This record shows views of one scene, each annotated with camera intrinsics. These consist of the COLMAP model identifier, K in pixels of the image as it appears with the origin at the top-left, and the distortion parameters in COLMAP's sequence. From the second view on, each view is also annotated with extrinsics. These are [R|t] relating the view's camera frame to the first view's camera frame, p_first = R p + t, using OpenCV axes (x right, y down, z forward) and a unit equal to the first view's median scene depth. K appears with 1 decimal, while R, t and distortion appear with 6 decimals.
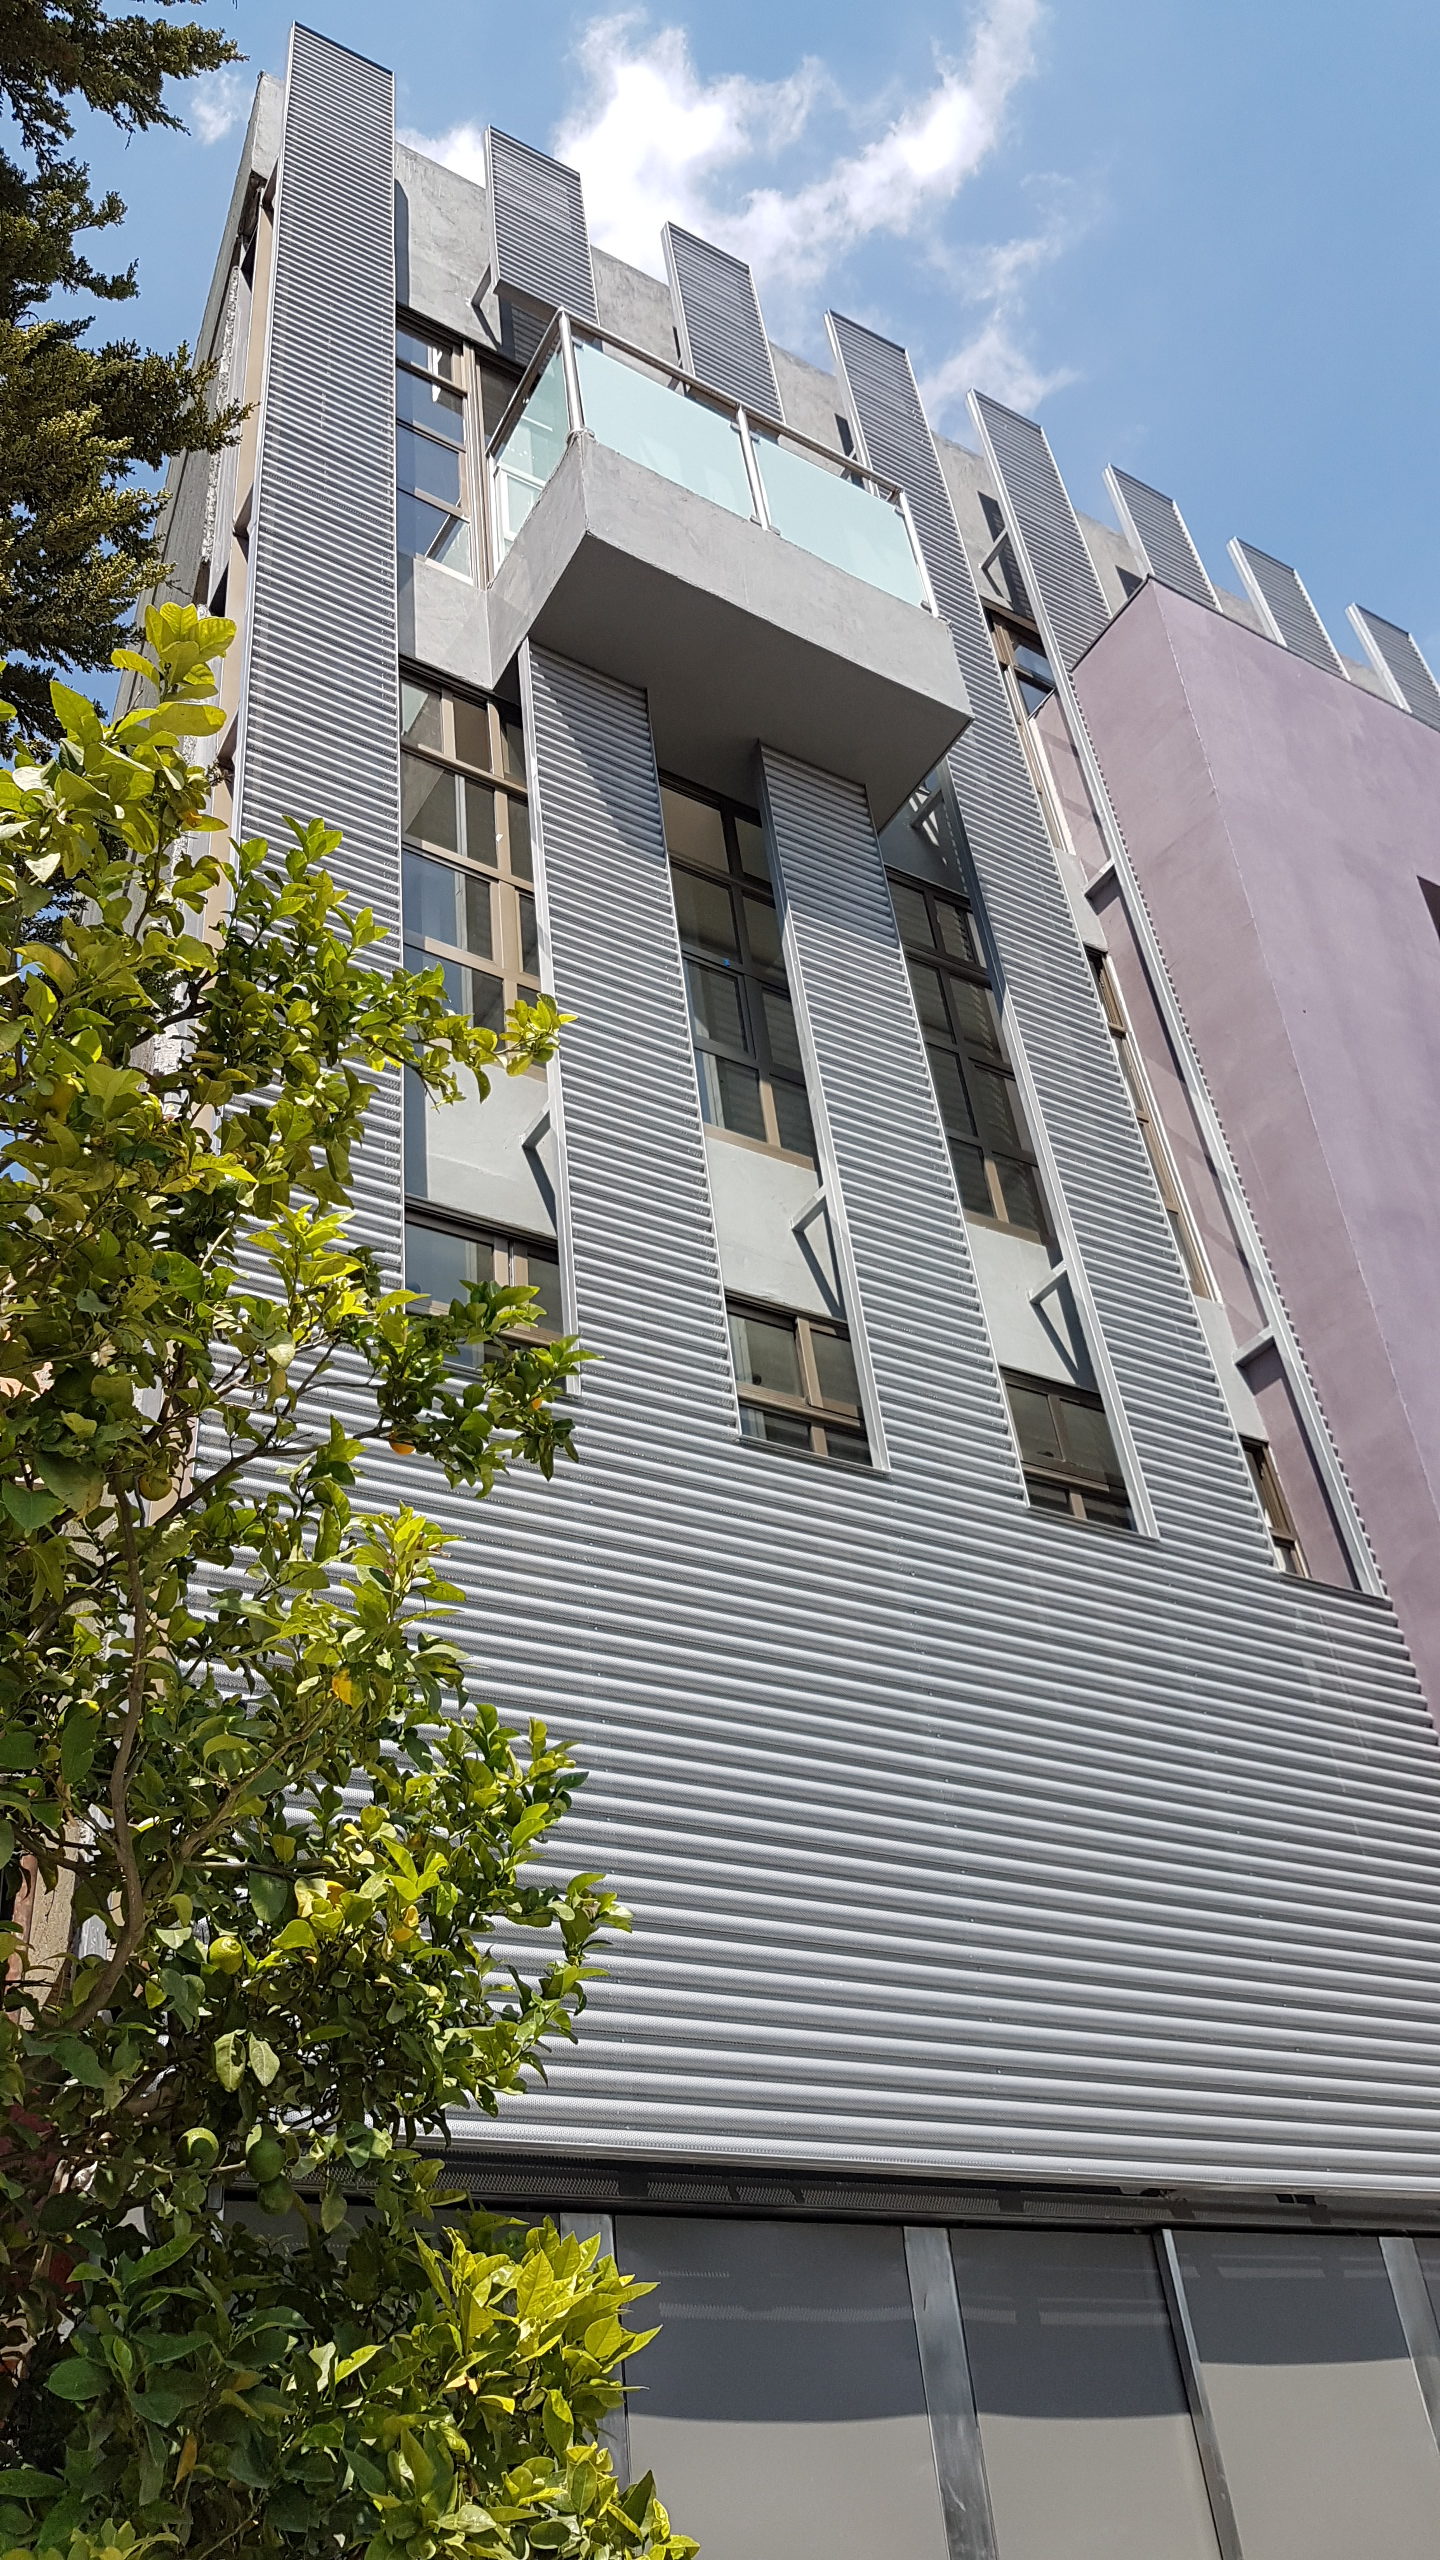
lens RADIAL K [[1959.1, 0, 720.0], [0, 1959.1, 1280.0], [0, 0, 1]] dist [0.051616, 0.002165]
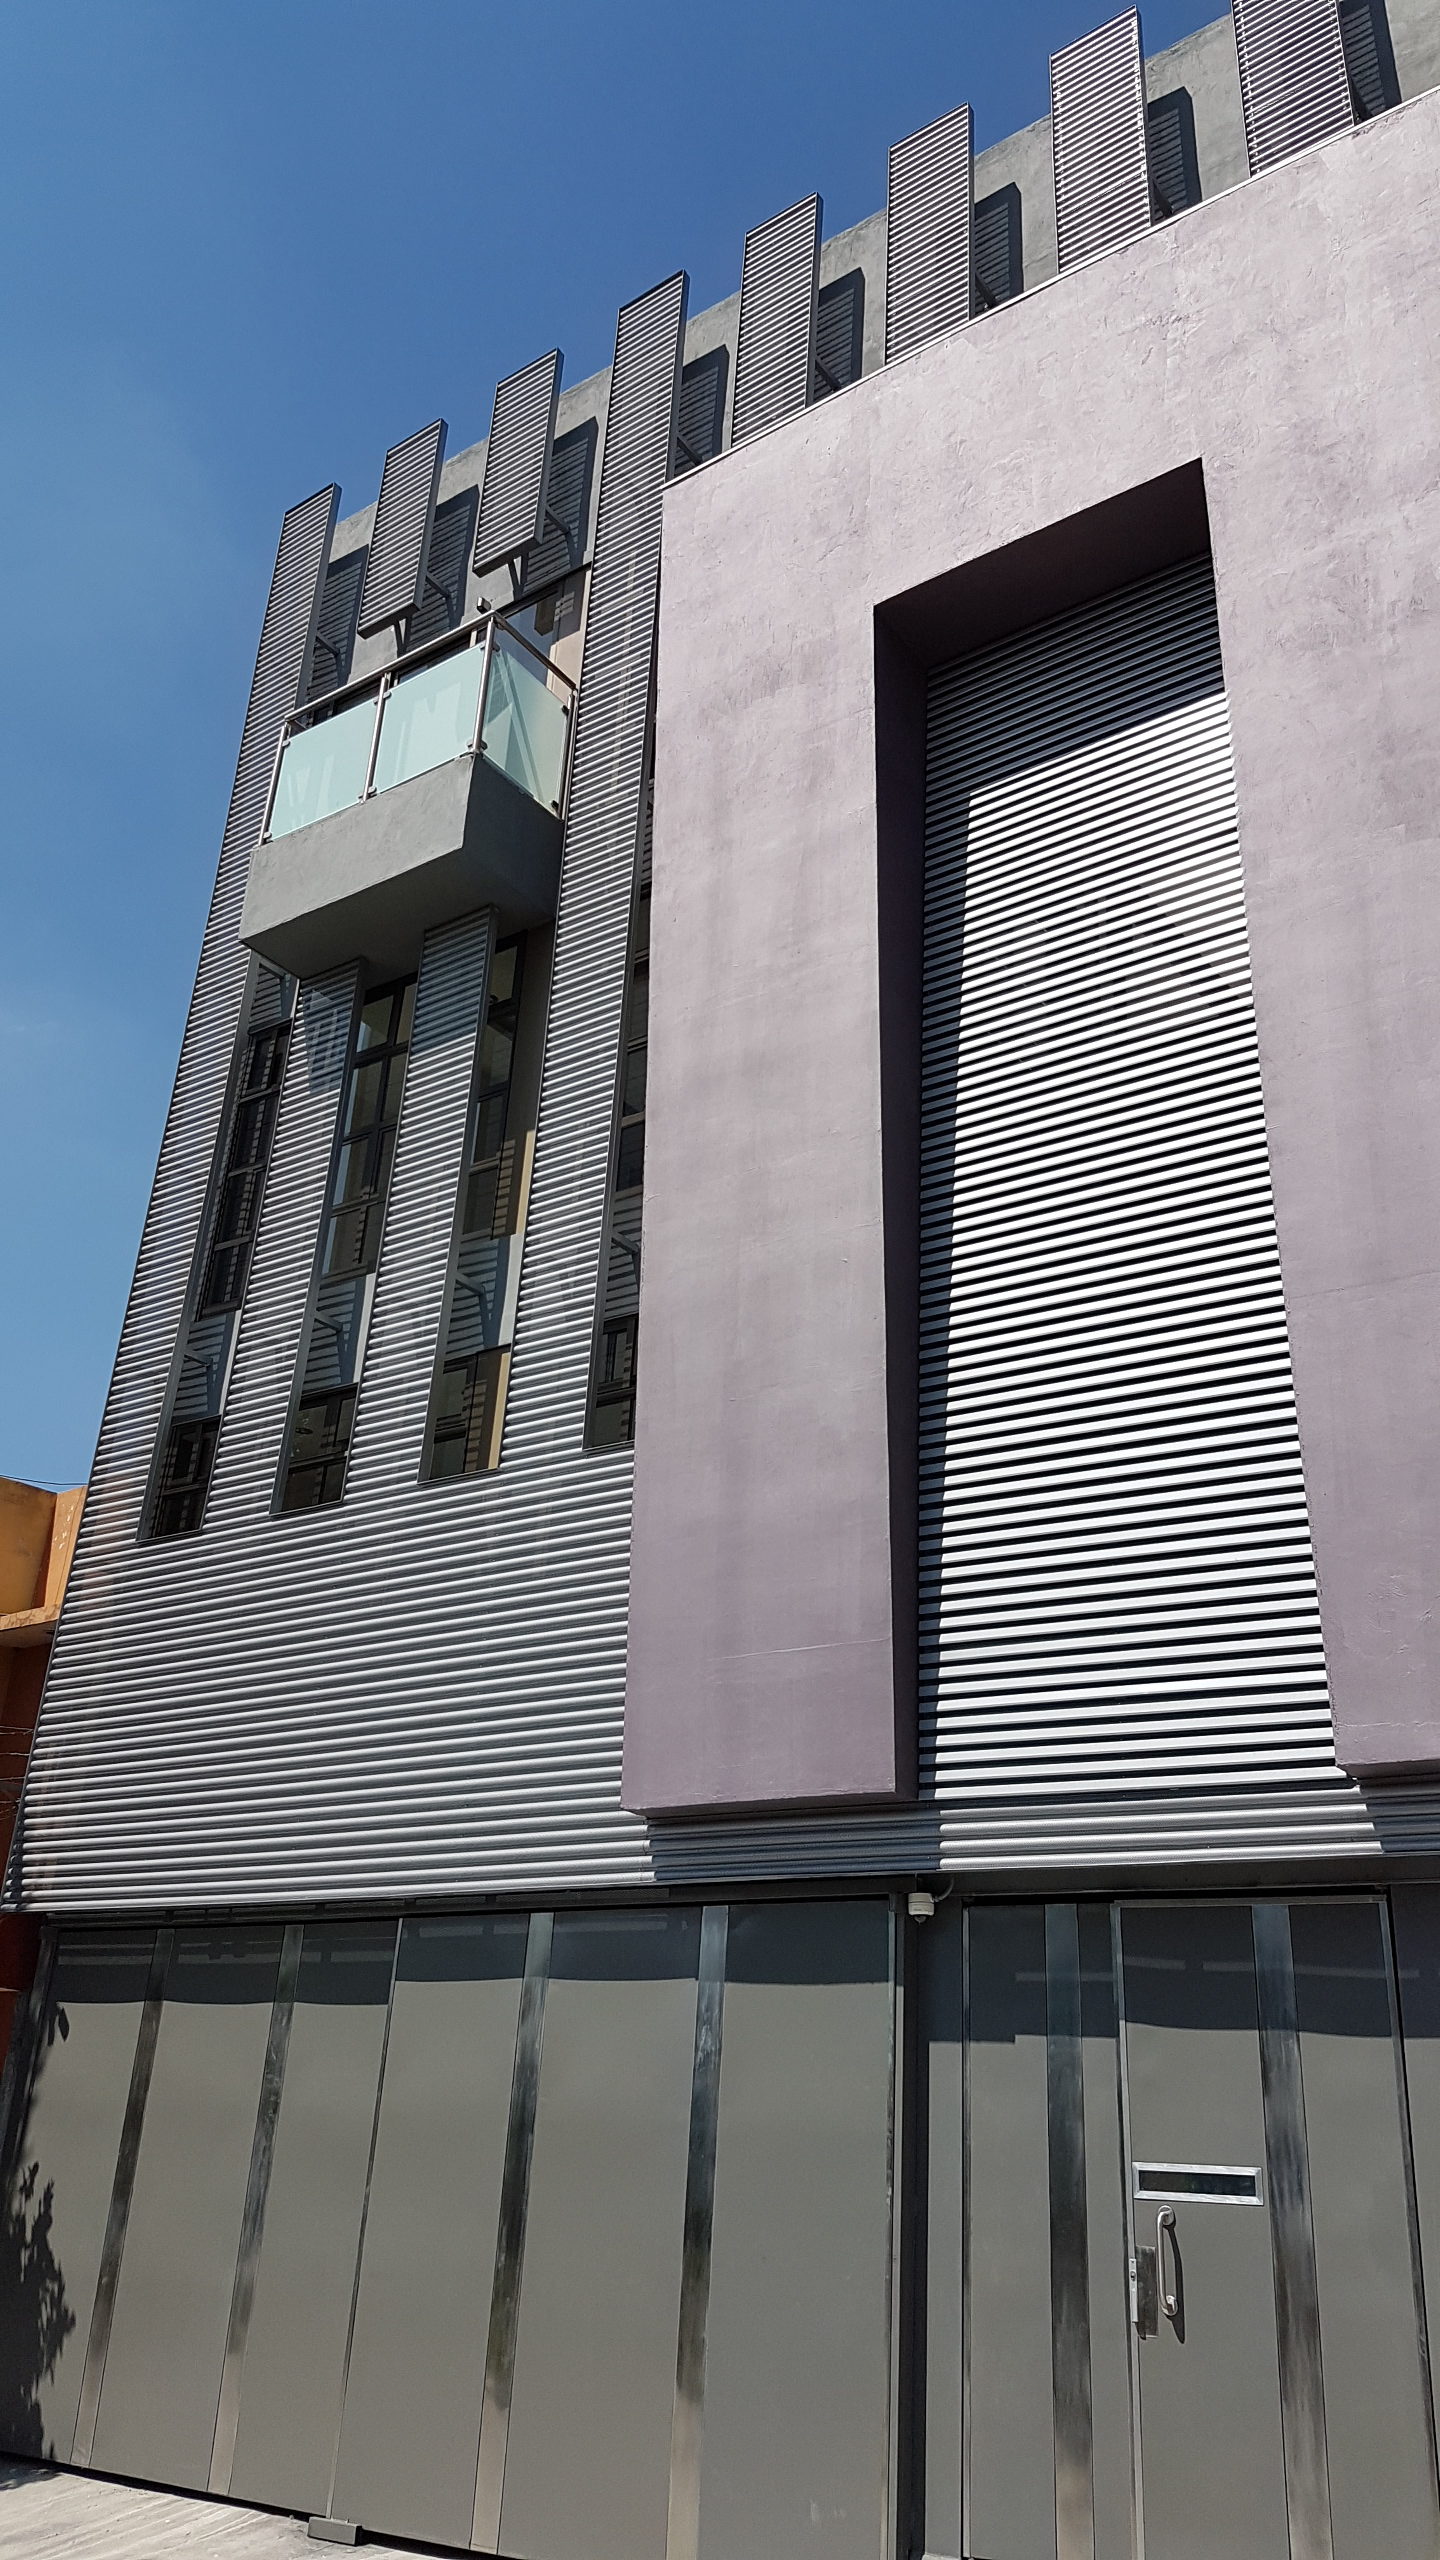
lens RADIAL K [[1987.3, 0, 720.0], [0, 1987.3, 1280.0], [0, 0, 1]] dist [0.041802, -0.004049]
pose [[0.389075, -0.275286, -0.879112, 1.440076], [0.483892, 0.873120, -0.059250, 0.149816], [0.783881, -0.402343, 0.472918, 0.412011]]
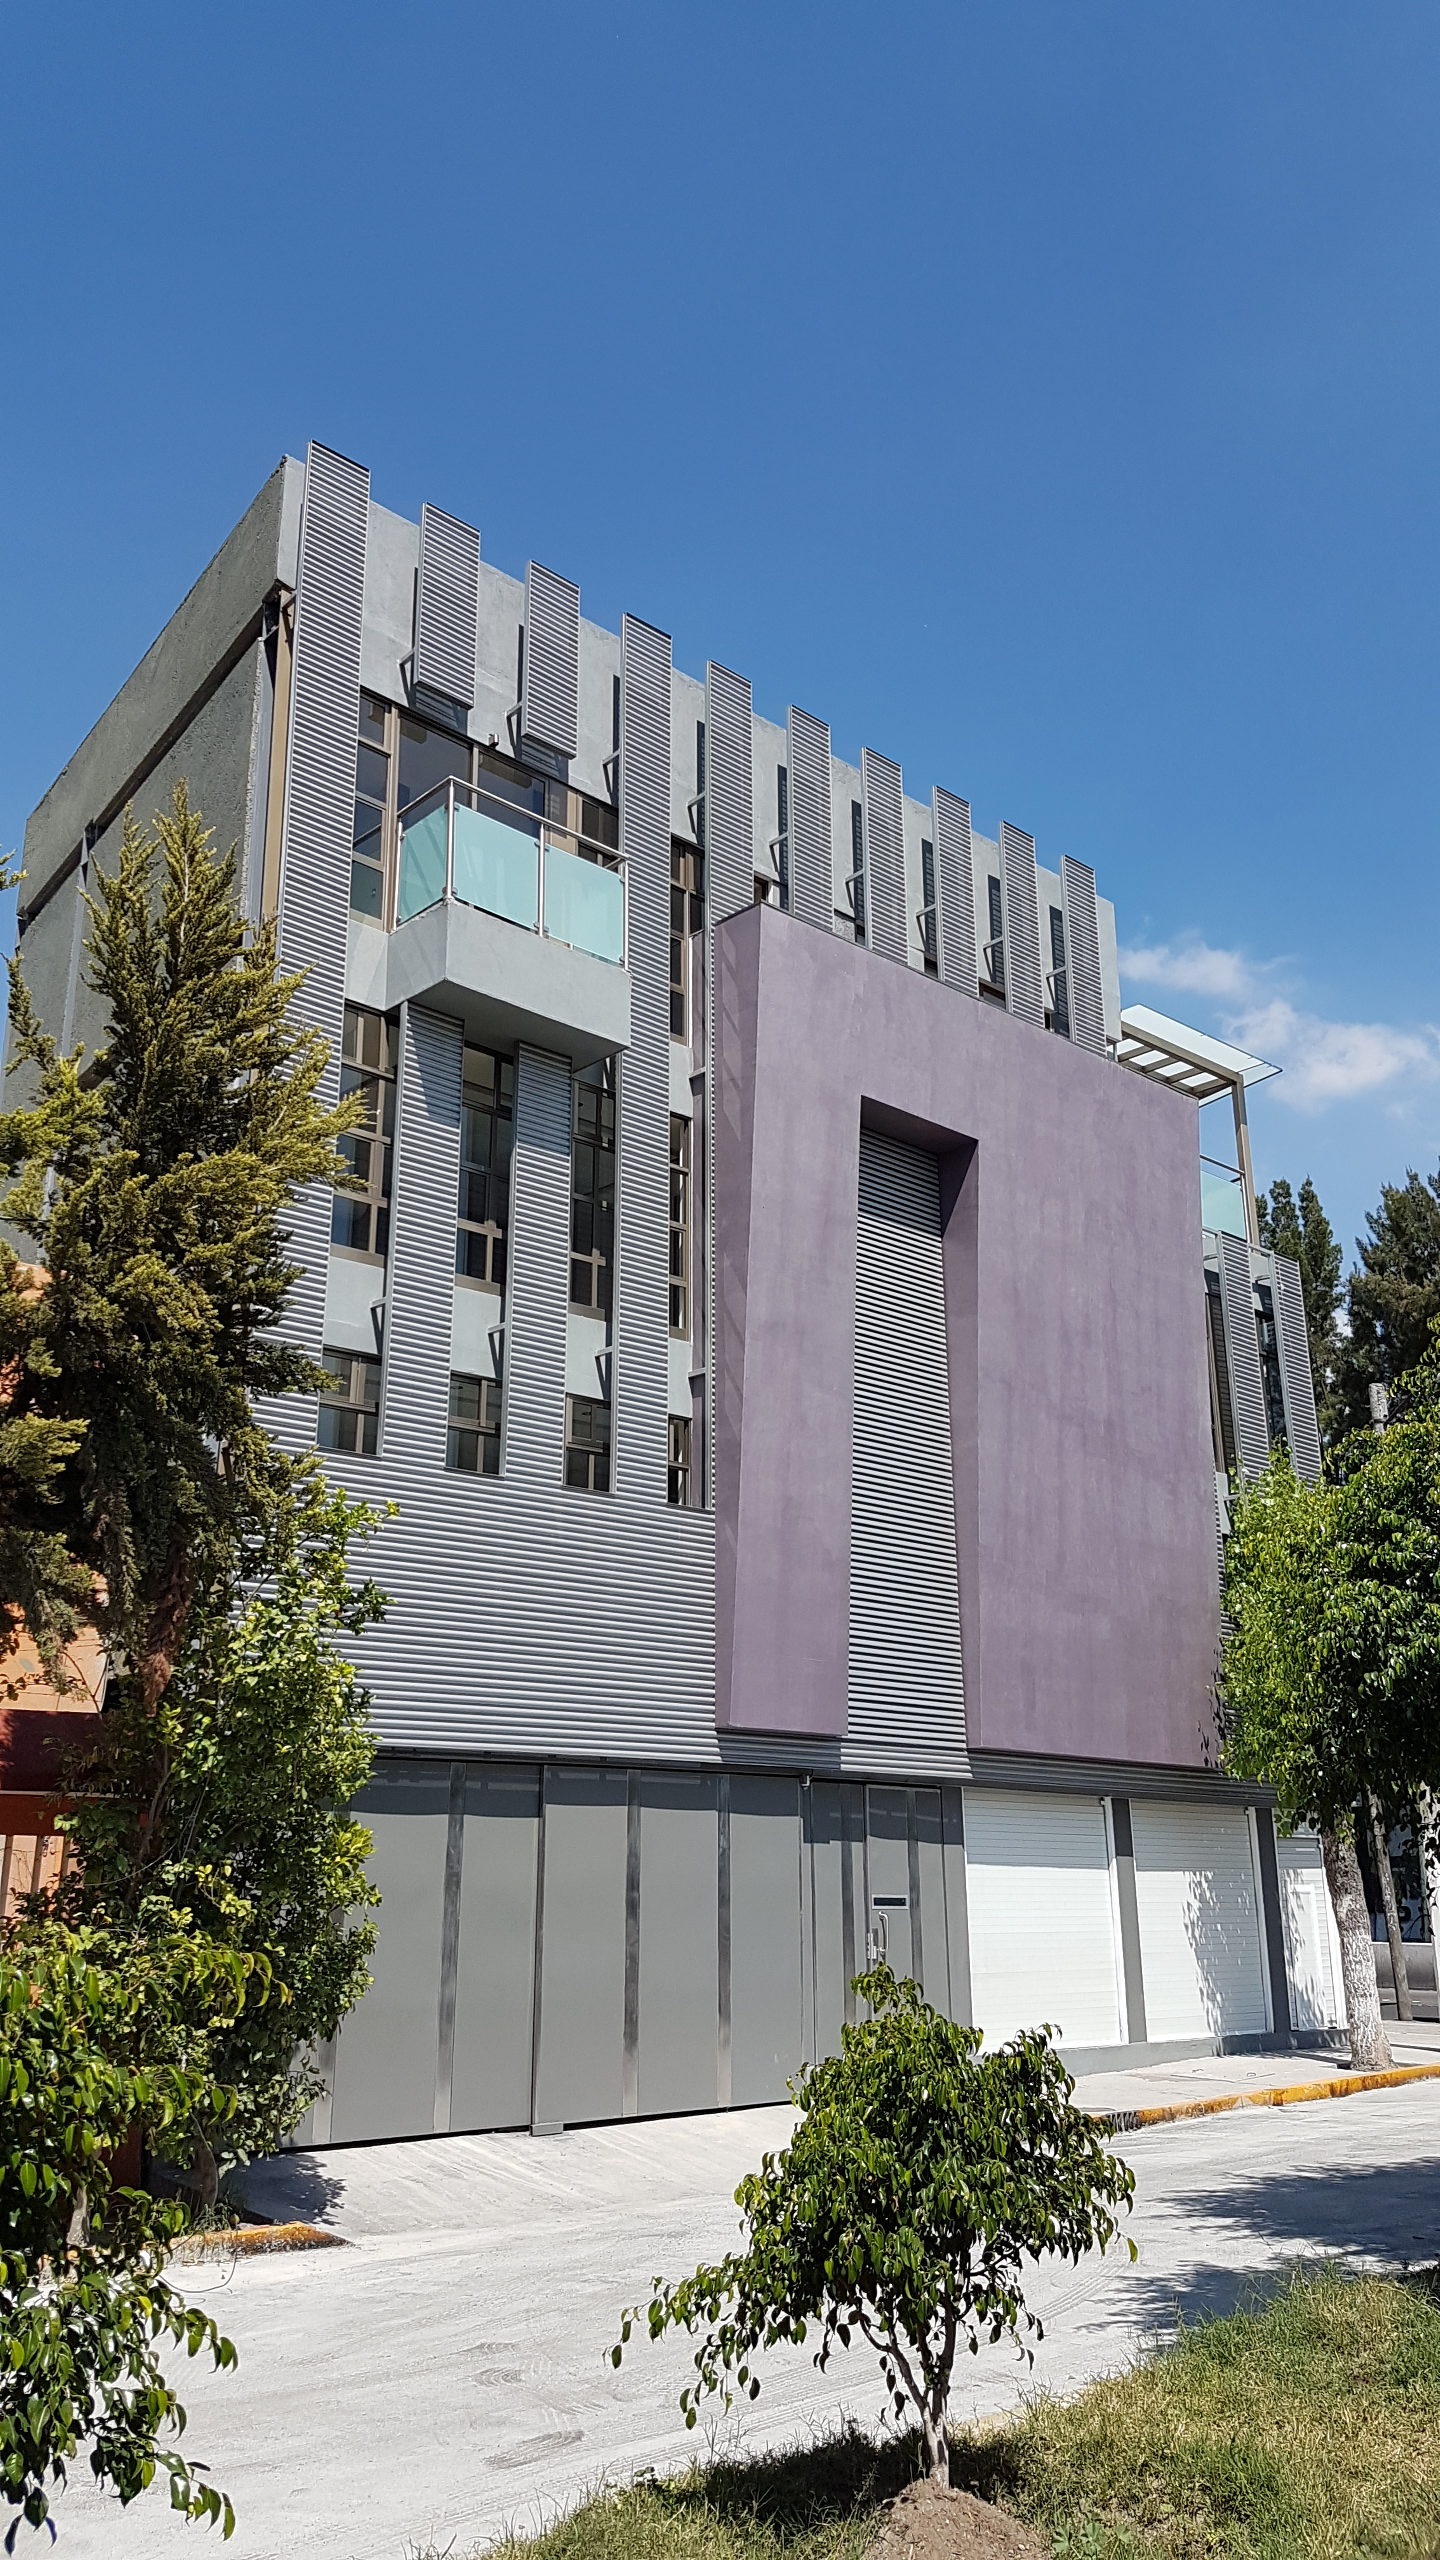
lens RADIAL K [[1981.2, 0, 751.7], [0, 1981.2, 1249.7], [0, 0, 1]] dist [0.172372, -0.002083]
pose [[0.971480, 0.157096, 0.177613, -0.081414], [-0.206810, 0.927781, 0.310568, -0.818259], [-0.115997, -0.338443, 0.933810, -1.040106]]
